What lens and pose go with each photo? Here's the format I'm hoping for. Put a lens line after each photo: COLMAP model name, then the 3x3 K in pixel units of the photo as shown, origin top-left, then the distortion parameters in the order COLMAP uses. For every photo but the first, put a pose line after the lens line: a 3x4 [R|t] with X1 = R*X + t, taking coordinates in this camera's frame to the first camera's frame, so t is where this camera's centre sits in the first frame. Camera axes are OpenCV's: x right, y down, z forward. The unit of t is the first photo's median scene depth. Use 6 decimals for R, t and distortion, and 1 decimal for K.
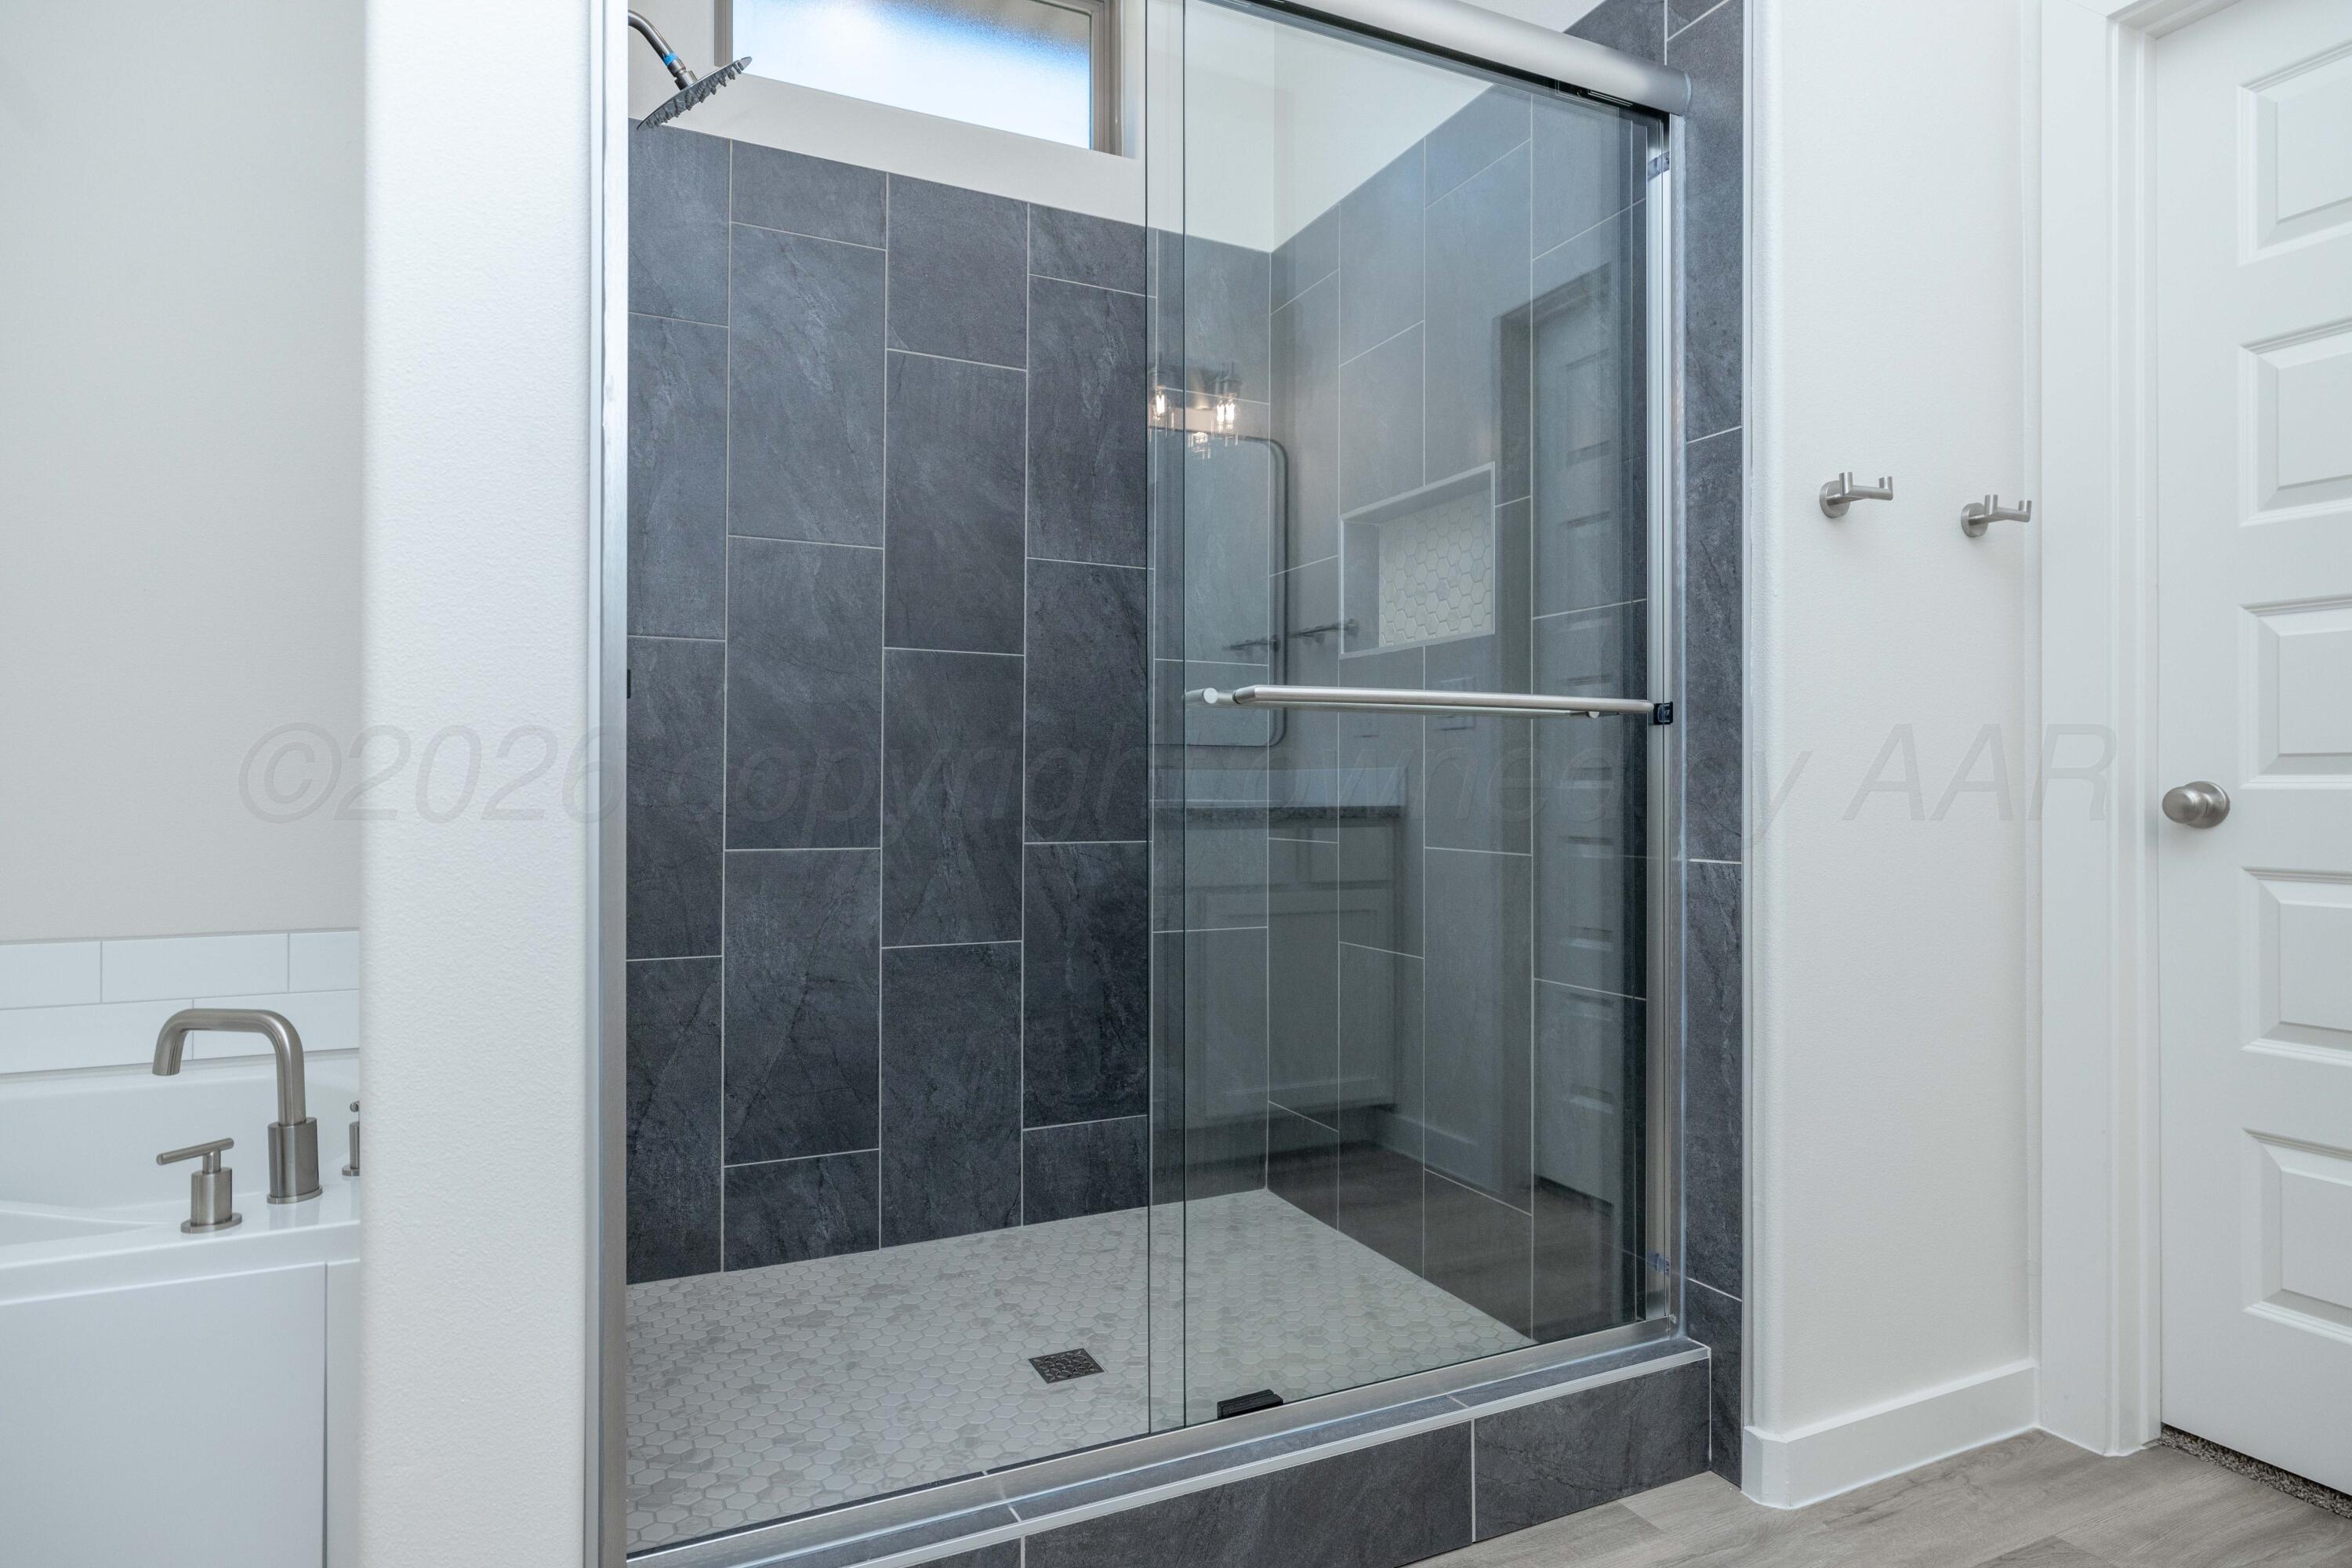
lens RADIAL K [[1313.5, 0, 1173.8], [0, 1313.5, 781.6], [0, 0, 1]] dist [0.000472, 0.000141]
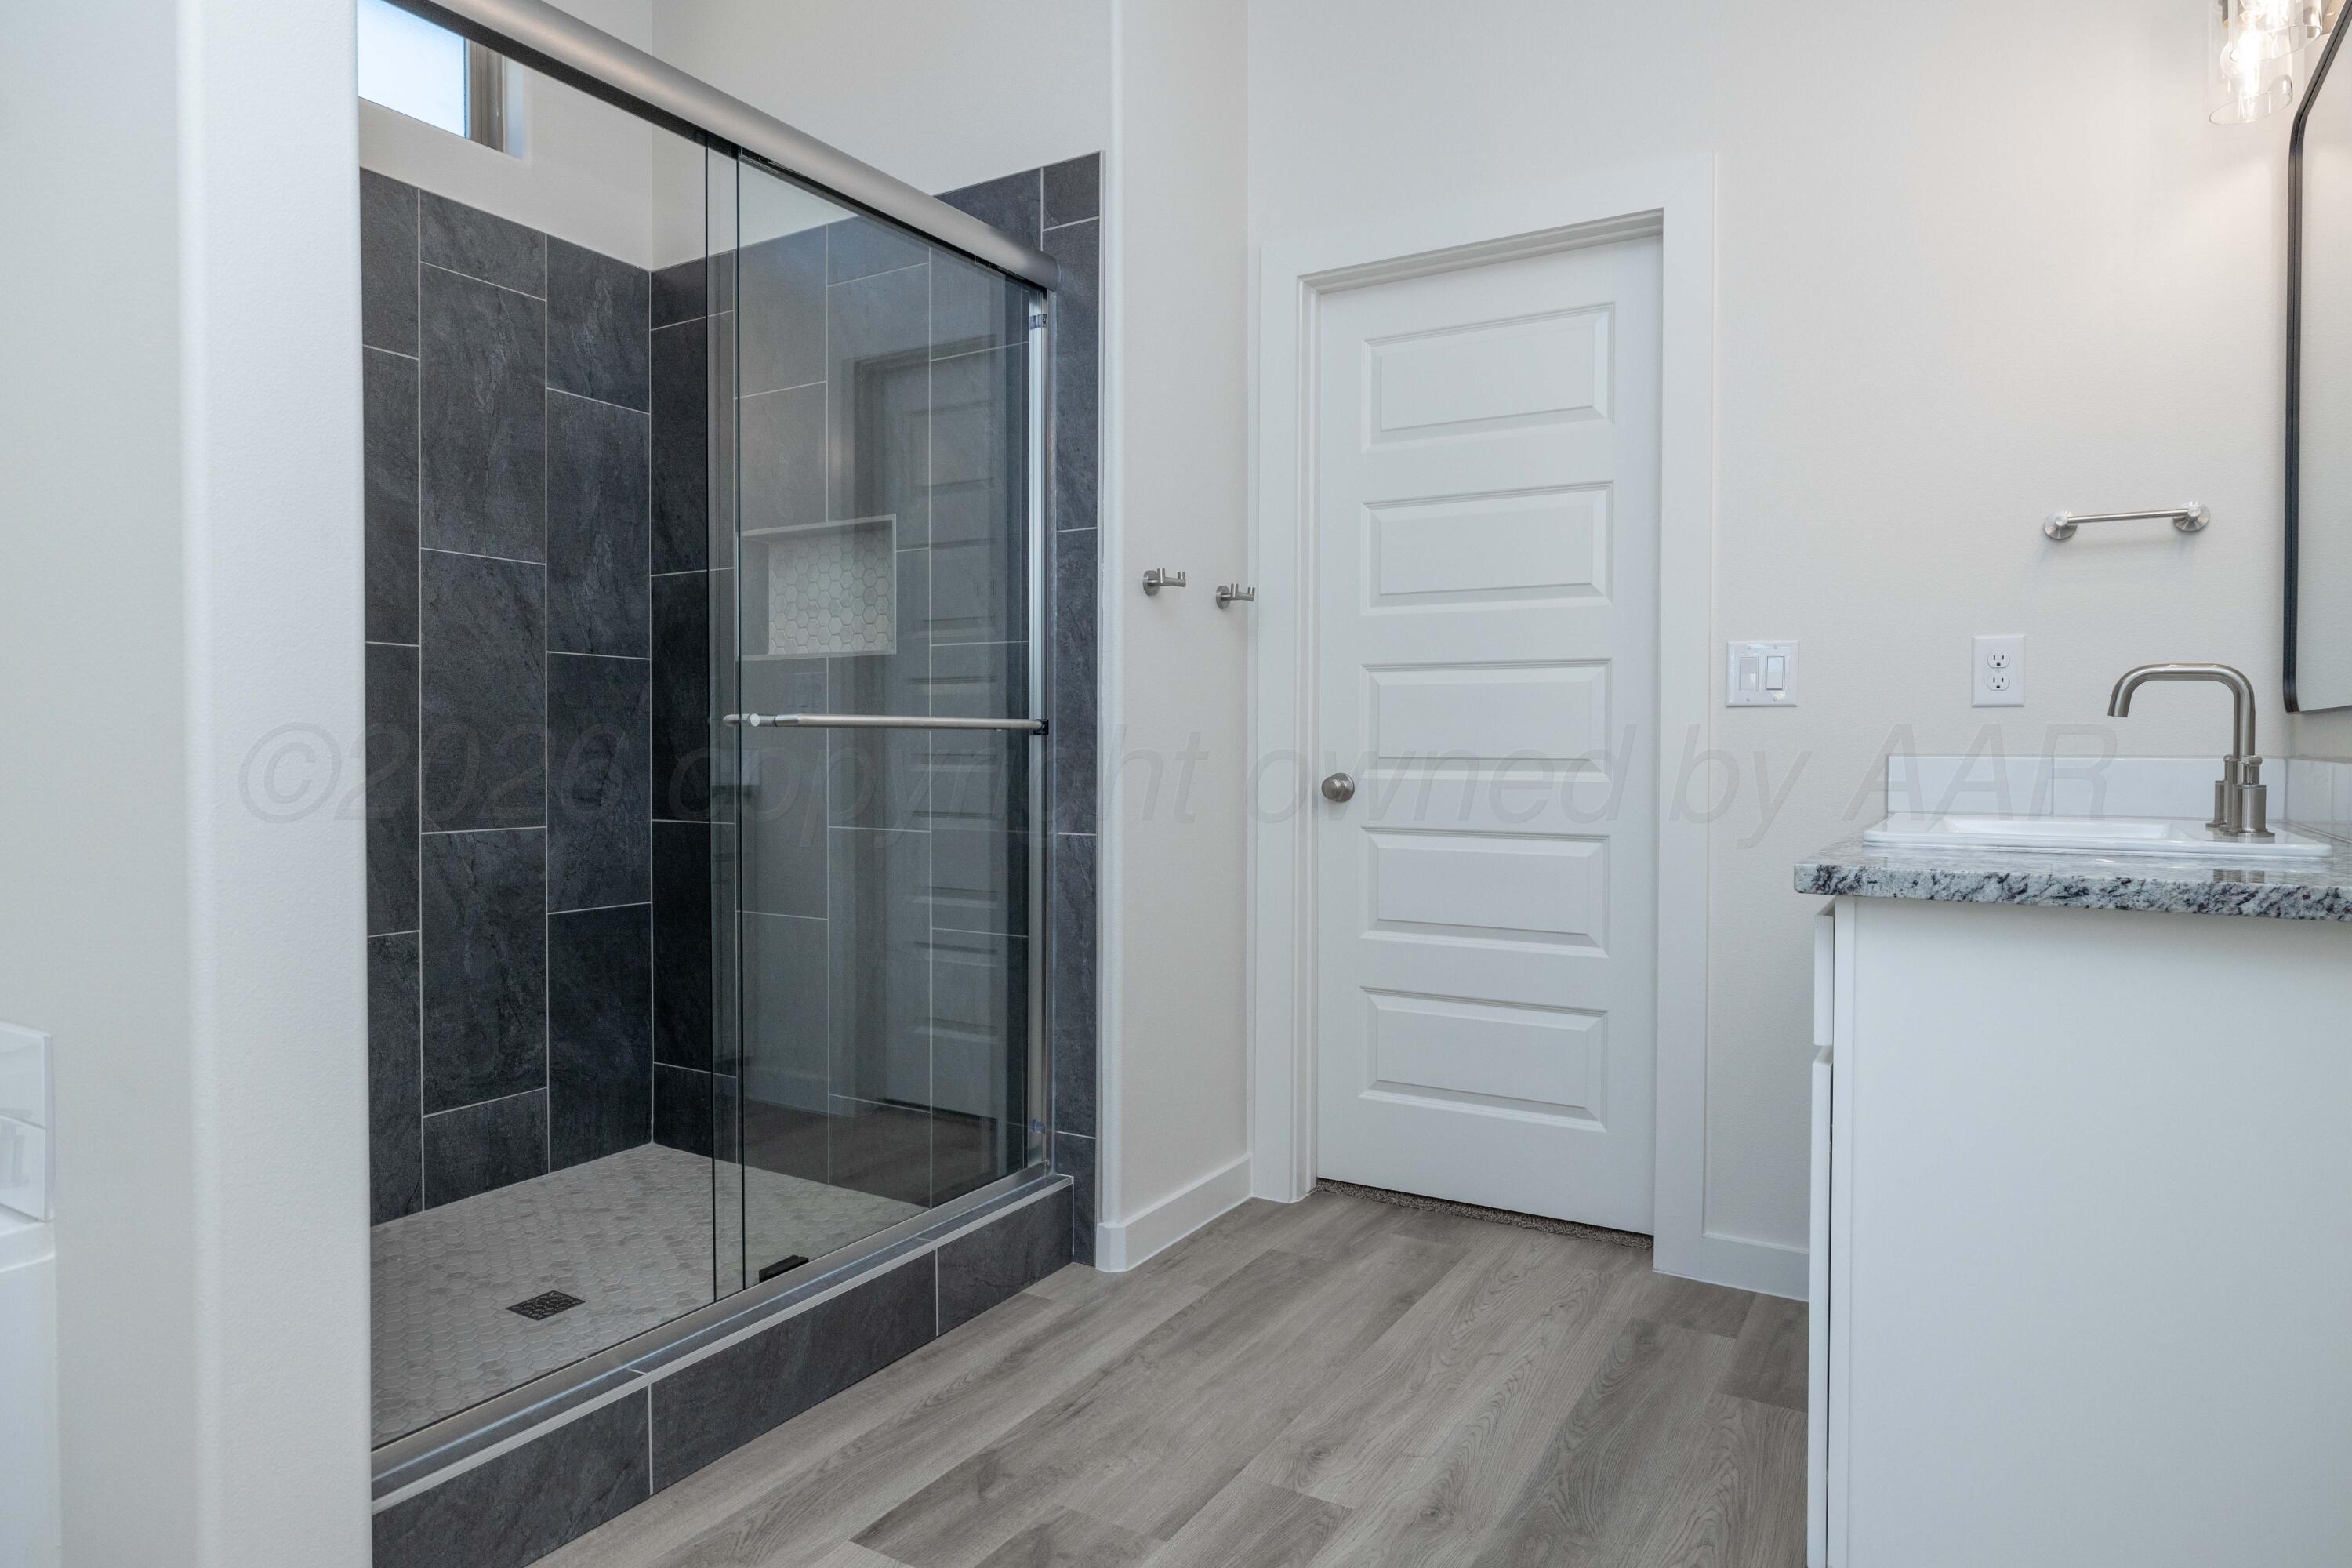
lens RADIAL K [[1416.9, 0, 1179.0], [0, 1416.9, 773.3], [0, 0, 1]] dist [-0.009306, -0.000833]
pose [[0.827933, -0.010653, 0.560726, -0.336090], [-0.005800, 0.999603, 0.027555, -0.045208], [-0.560798, -0.026066, 0.827543, -0.305458]]
